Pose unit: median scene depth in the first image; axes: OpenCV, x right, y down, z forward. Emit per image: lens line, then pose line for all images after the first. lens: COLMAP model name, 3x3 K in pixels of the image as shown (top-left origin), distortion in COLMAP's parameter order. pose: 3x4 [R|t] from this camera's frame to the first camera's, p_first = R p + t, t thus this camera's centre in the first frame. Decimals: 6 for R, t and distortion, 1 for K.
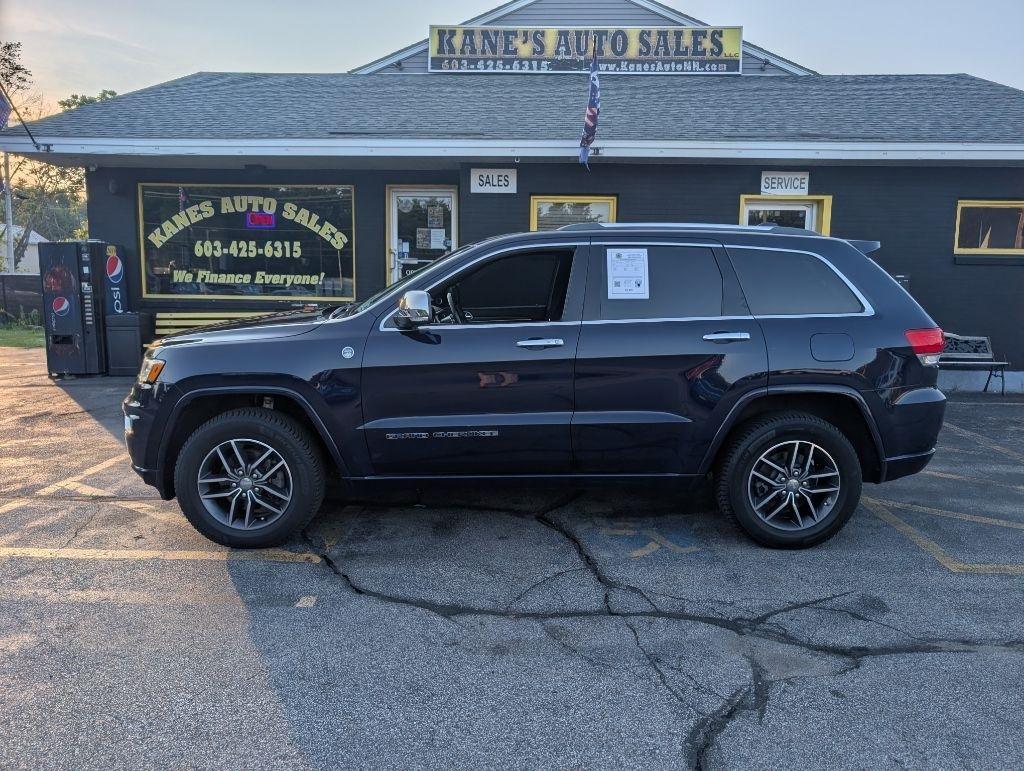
lens RADIAL K [[727.7, 0, 511.7], [0, 727.7, 383.5], [0, 0, 1]] dist [0.001097, 0.000529]
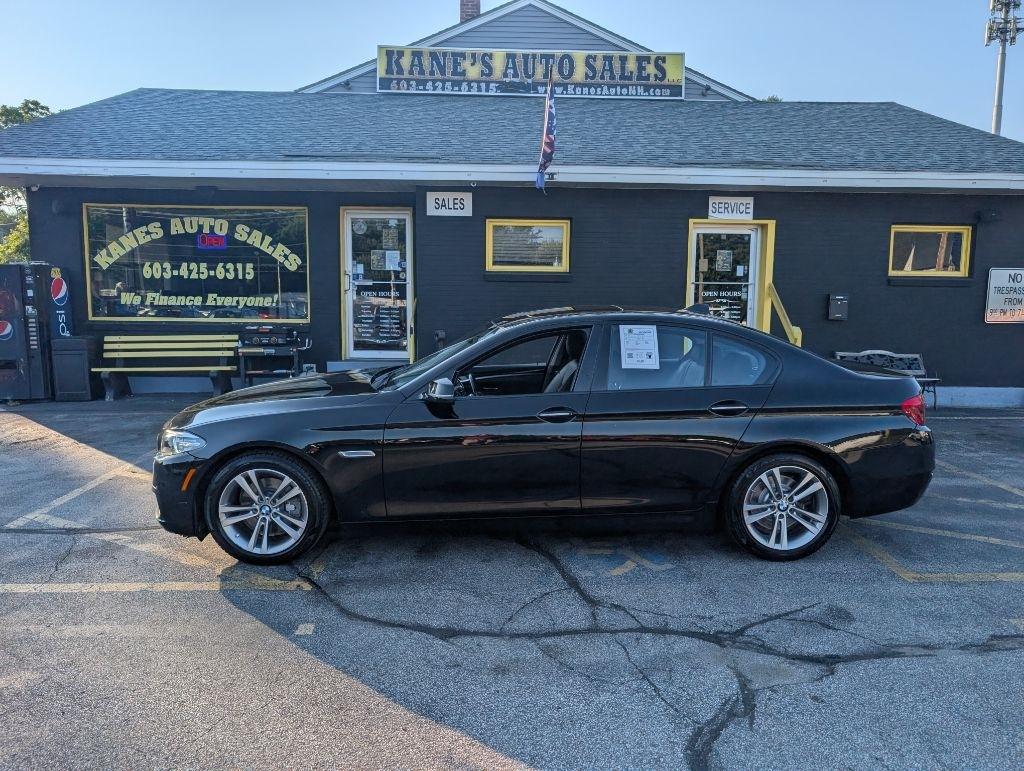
lens RADIAL K [[730.3, 0, 499.2], [0, 730.3, 396.7], [0, 0, 1]] dist [0.001032, 0.001278]
pose [[0.997689, -0.011705, 0.066927, -0.024415], [0.011873, 0.999927, -0.002125, -0.007206], [-0.066897, 0.002915, 0.997756, -0.014435]]
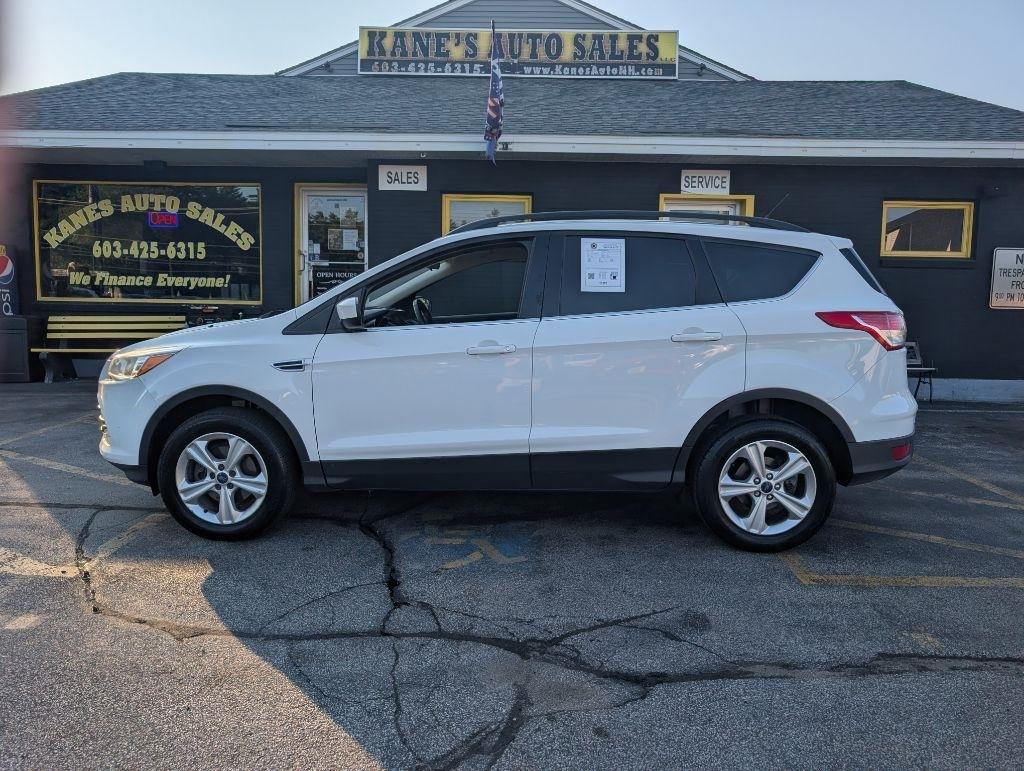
lens RADIAL K [[727.1, 0, 507.3], [0, 727.1, 384.1], [0, 0, 1]] dist [-0.001383, 0.002926]
pose [[0.999801, 0.000874, 0.019909, 0.085802], [-0.000337, 0.999636, -0.026958, 0.015783], [-0.019925, 0.026946, 0.999438, 0.047680]]
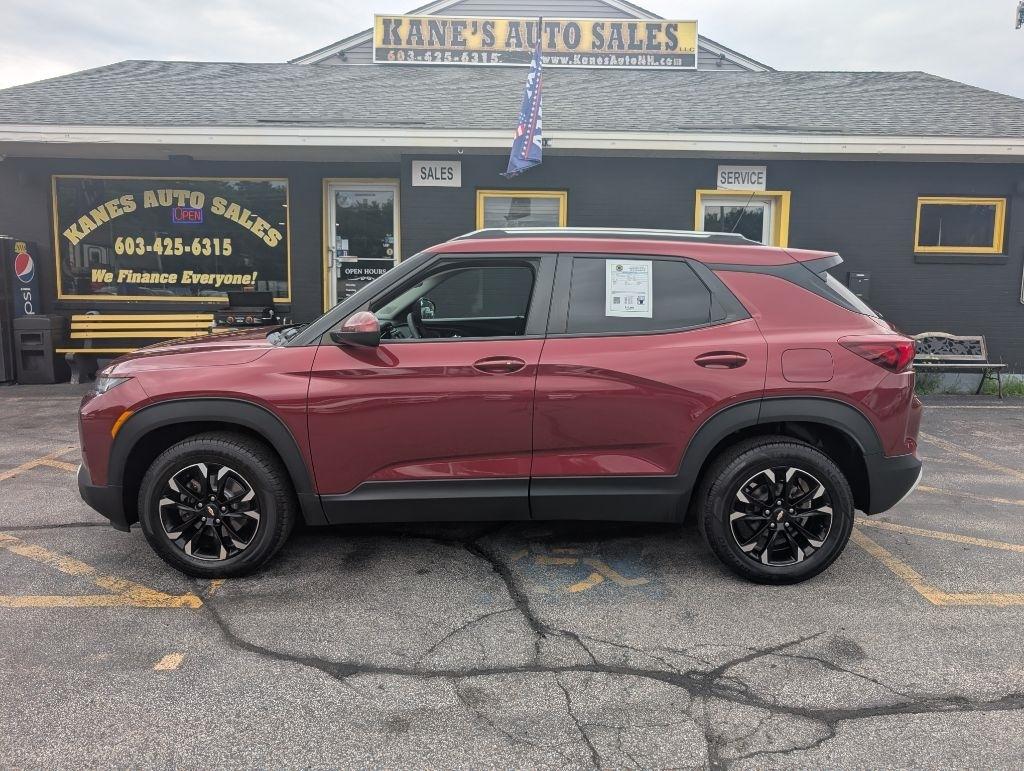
lens RADIAL K [[727.1, 0, 507.3], [0, 727.1, 384.1], [0, 0, 1]] dist [-0.001383, 0.002926]
pose [[0.998977, -0.006618, 0.044733, 0.020640], [0.006822, 0.999967, -0.004411, -0.002033], [-0.044703, 0.004712, 0.998989, 0.054612]]
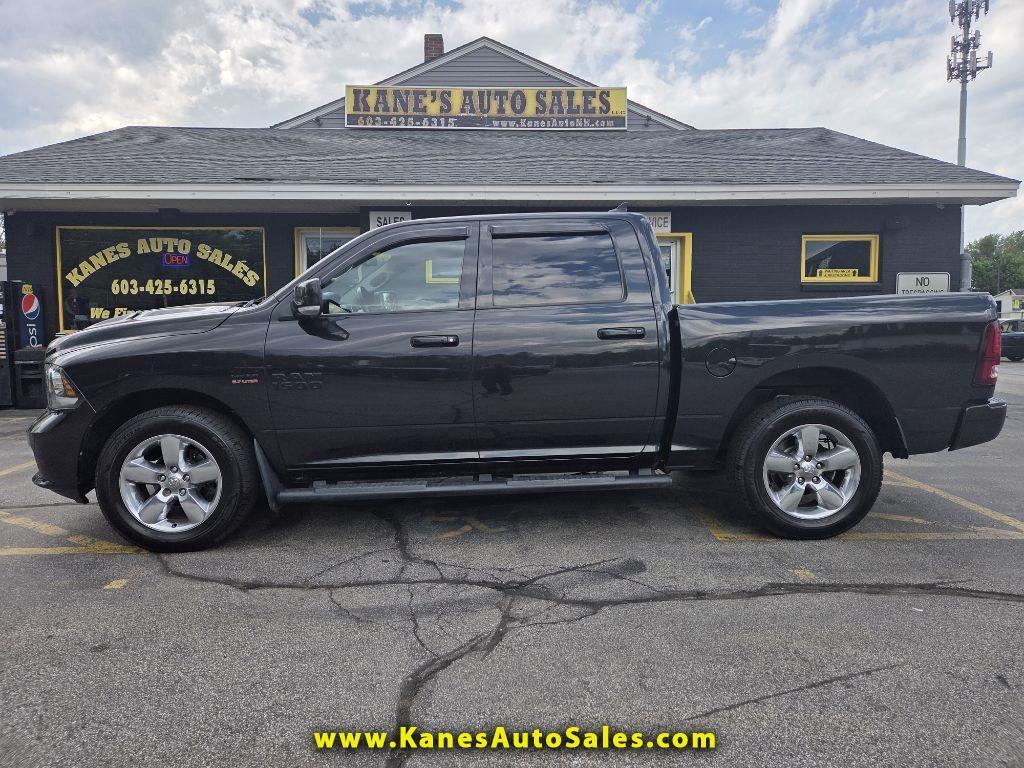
lens RADIAL K [[674.8, 0, 505.8], [0, 674.8, 385.8], [0, 0, 1]] dist [0.073500, -0.072779]
pose [[0.998284, -0.020803, 0.054743, 0.080859], [0.023621, 0.998402, -0.051343, 0.023567], [-0.053587, 0.052548, 0.997180, -0.020771]]
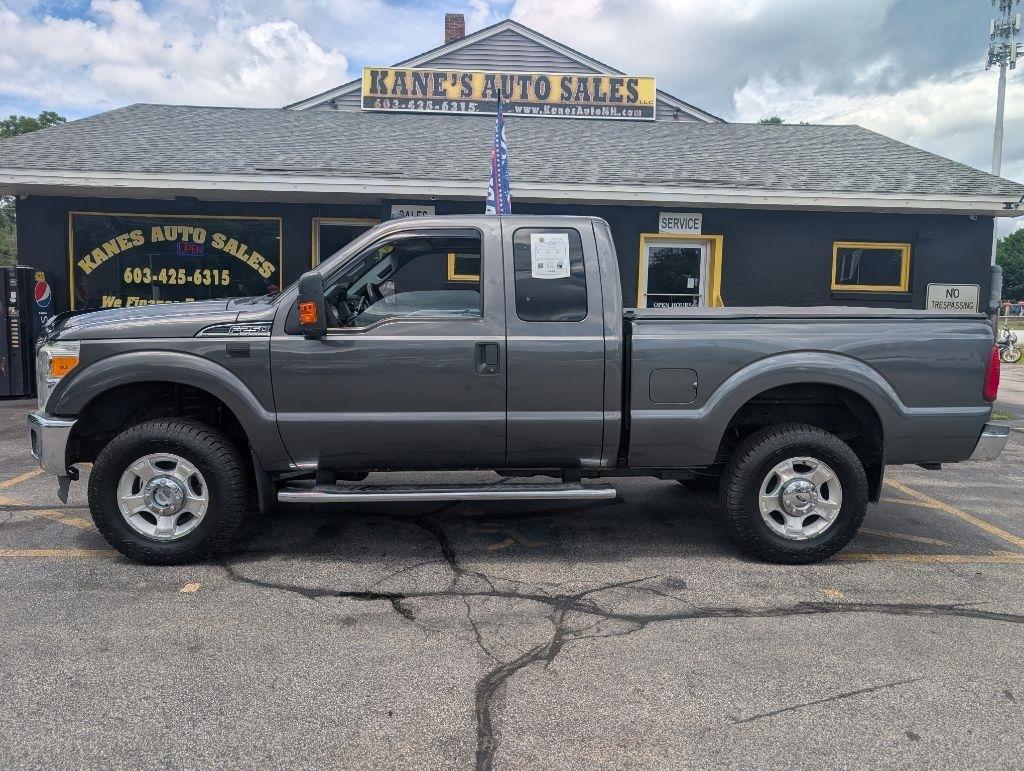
lens RADIAL K [[730.8, 0, 513.2], [0, 730.8, 387.0], [0, 0, 1]] dist [0.002506, -0.000559]
pose [[0.998001, 0.003755, 0.063088, 0.050640], [-0.001687, 0.999460, -0.032803, 0.006218], [-0.063177, 0.032631, 0.997469, -0.065249]]
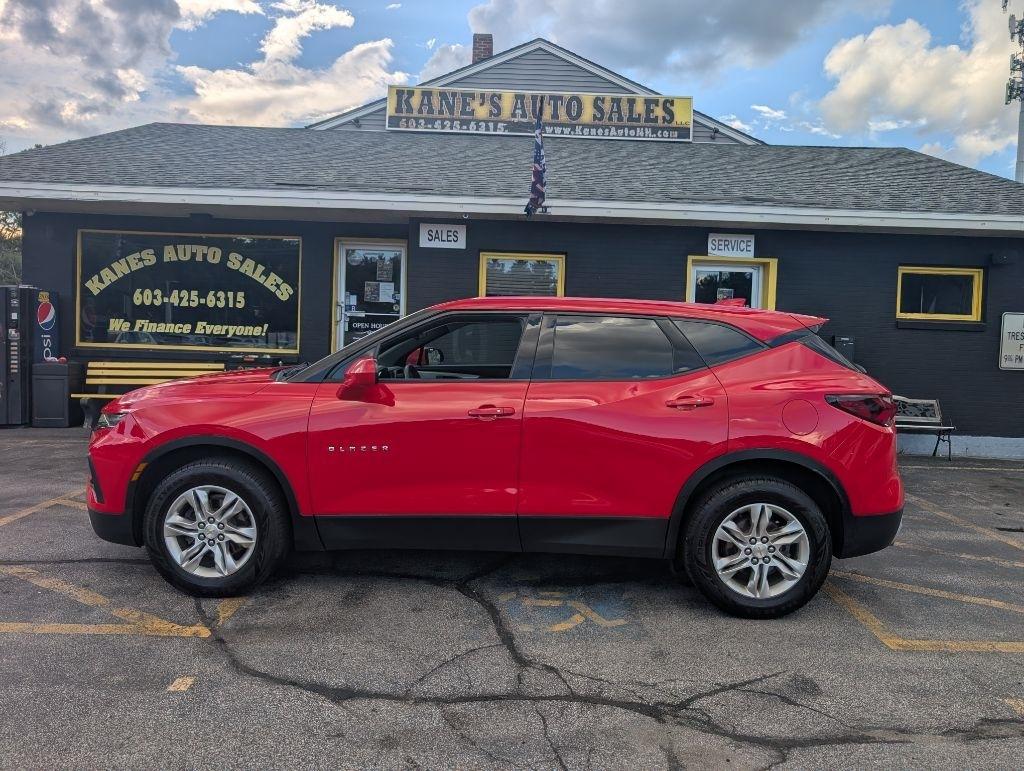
lens RADIAL K [[726.8, 0, 509.4], [0, 726.8, 382.5], [0, 0, 1]] dist [0.002424, -0.000943]
pose [[0.998907, 0.017029, 0.043534, 0.024554], [-0.013514, 0.996720, -0.079795, -0.000918], [-0.044750, 0.079119, 0.995860, 0.021803]]
